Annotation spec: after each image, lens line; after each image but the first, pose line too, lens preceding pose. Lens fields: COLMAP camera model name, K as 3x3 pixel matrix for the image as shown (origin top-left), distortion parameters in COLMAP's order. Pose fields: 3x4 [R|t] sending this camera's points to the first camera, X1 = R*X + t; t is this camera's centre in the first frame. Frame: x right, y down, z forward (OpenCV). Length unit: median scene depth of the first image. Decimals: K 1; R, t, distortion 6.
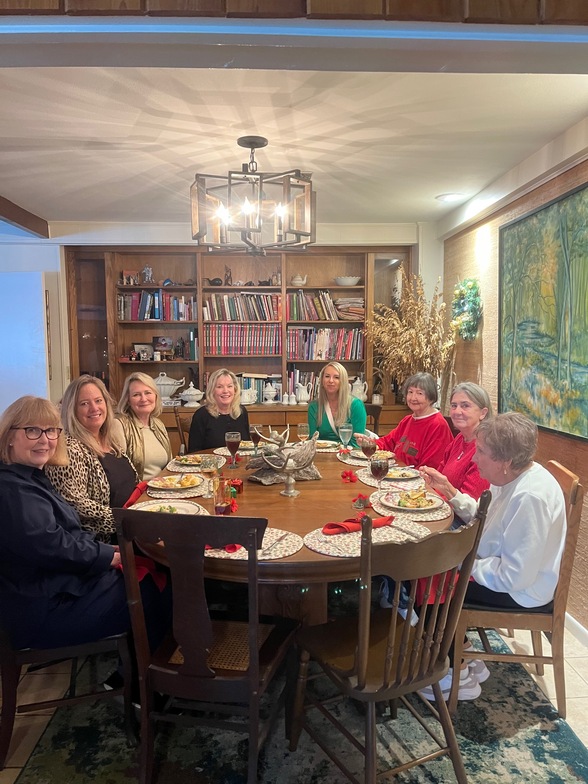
lens RADIAL K [[596.6, 0, 293.9], [0, 596.6, 391.8], [0, 0, 1]] dist [0.052791, -0.056440]
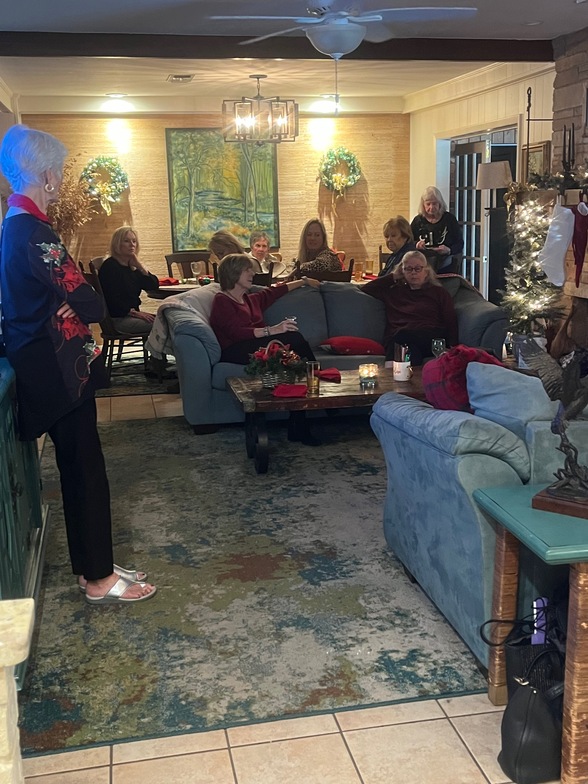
lens RADIAL K [[916.8, 0, 298.8], [0, 916.8, 387.7], [0, 0, 1]] dist [0.030669, 0.000000]
pose [[-0.164136, -0.187118, 0.968528, -2.473006], [0.102225, 0.973331, 0.205370, -0.086365], [-0.981127, 0.132716, -0.140630, 1.258828]]
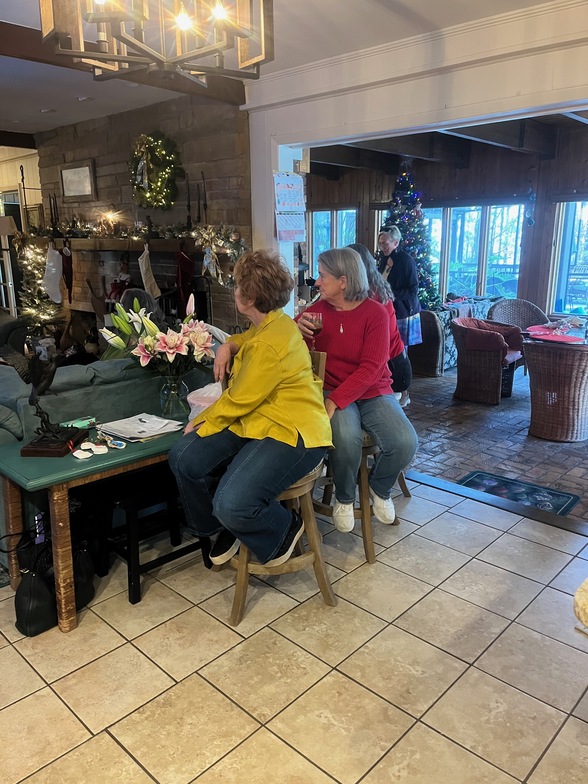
lens RADIAL K [[596.6, 0, 298.9], [0, 596.6, 388.6], [0, 0, 1]] dist [0.052791, -0.056440]
pose [[-0.701923, -0.168130, 0.692125, -2.533725], [0.060395, 0.954191, 0.293040, -0.093038], [-0.709688, 0.247493, -0.659614, 1.204355]]
